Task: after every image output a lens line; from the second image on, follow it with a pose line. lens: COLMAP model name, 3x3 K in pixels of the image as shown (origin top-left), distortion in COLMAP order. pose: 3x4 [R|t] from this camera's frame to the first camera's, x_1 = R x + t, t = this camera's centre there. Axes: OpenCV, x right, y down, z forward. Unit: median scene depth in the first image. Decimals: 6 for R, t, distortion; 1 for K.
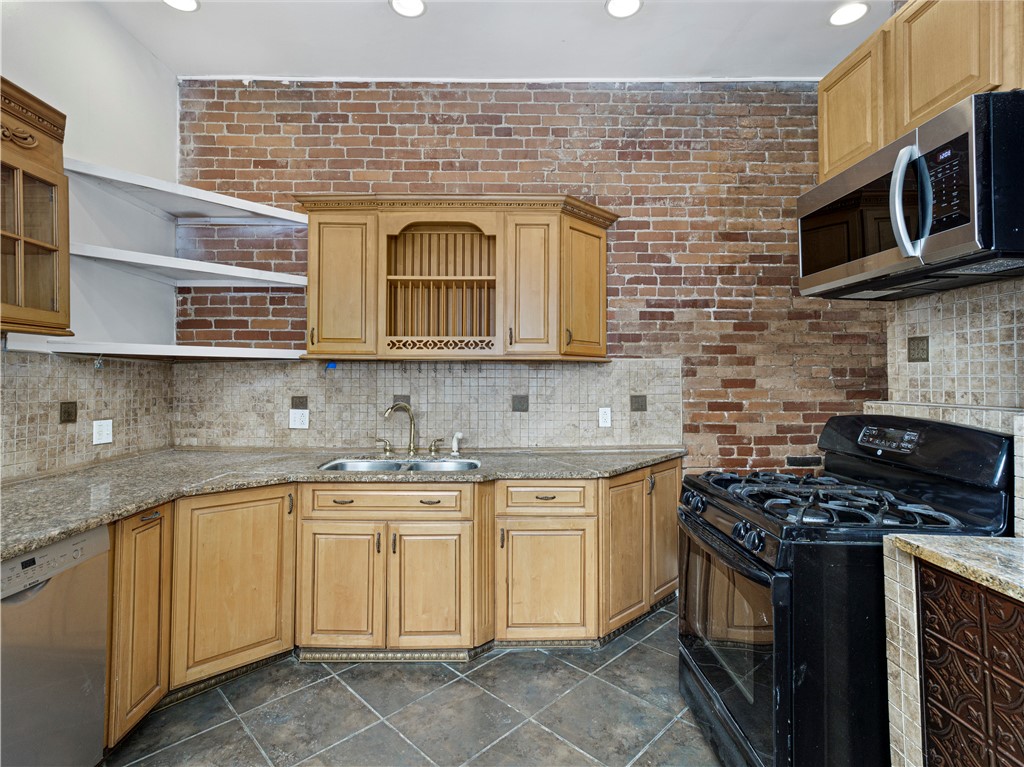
lens RADIAL K [[522.4, 0, 506.6], [0, 522.4, 375.2], [0, 0, 1]] dist [0.001389, 0.001842]
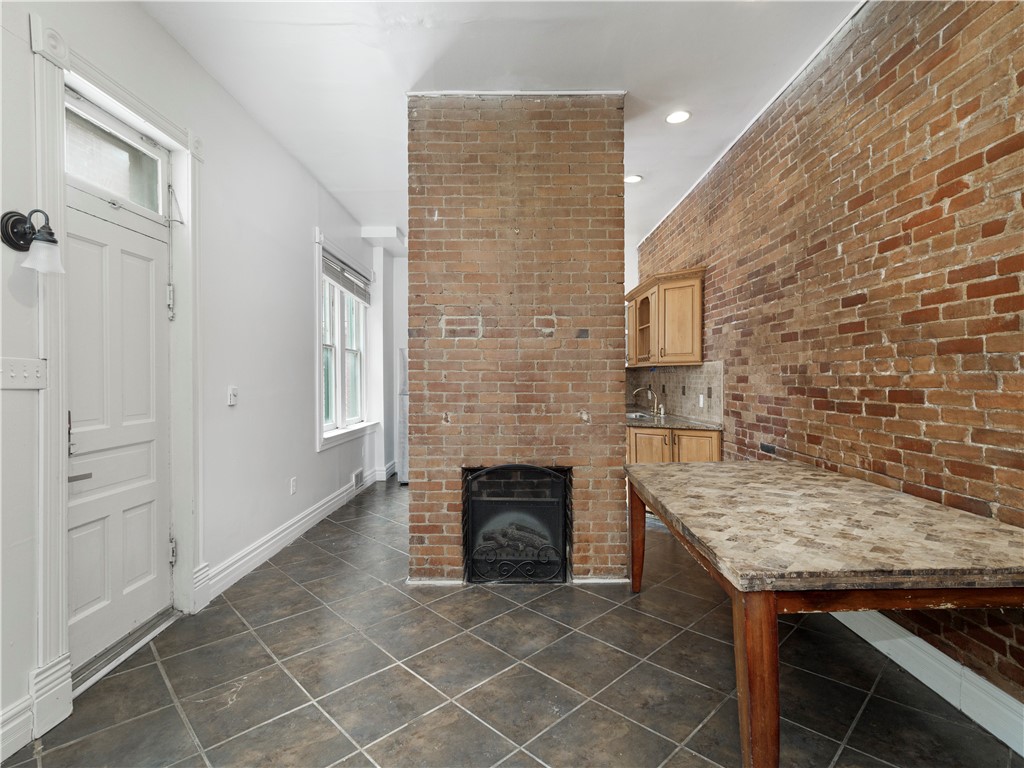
lens RADIAL K [[522.4, 0, 514.3], [0, 522.4, 380.1], [0, 0, 1]] dist [0.001389, 0.001842]
pose [[-0.025399, 0.005225, -0.999664, 1.790652], [0.015977, 0.999861, 0.004820, 0.002286], [0.999550, -0.015849, -0.025479, 0.511026]]
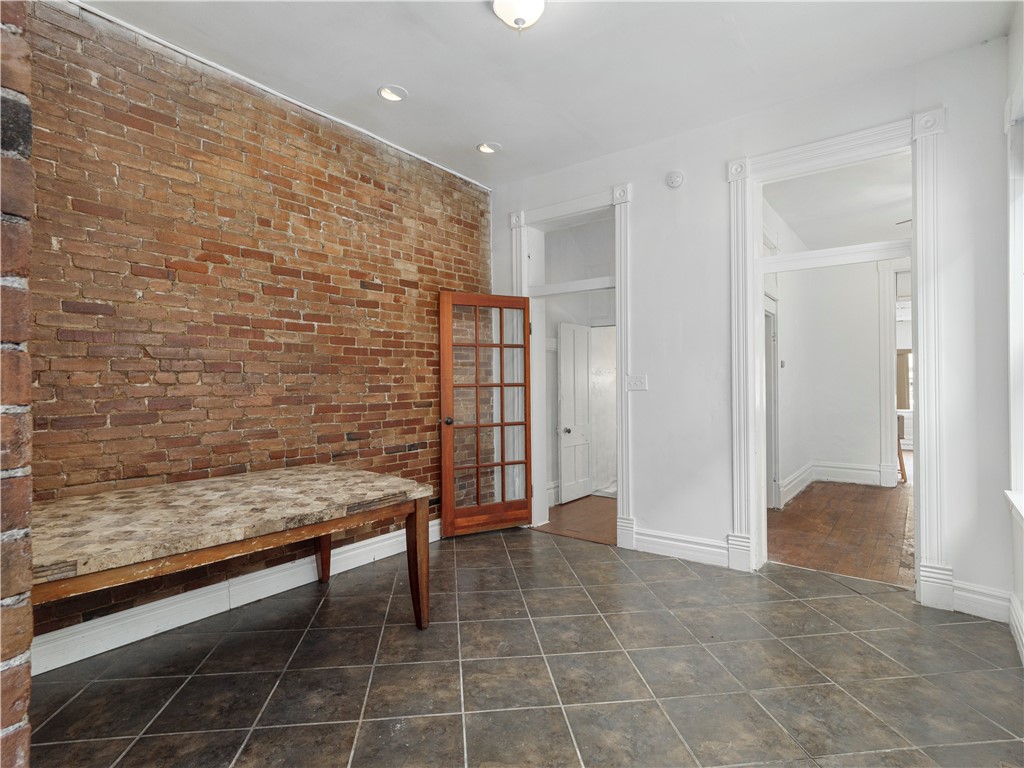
lens RADIAL K [[522.4, 0, 512.5], [0, 522.4, 383.4], [0, 0, 1]] dist [0.001389, 0.001842]
pose [[0.627112, -0.003988, 0.778919, 0.655904], [-0.003994, 0.999957, 0.008336, -0.008107], [-0.778919, -0.008338, 0.627069, 0.000422]]
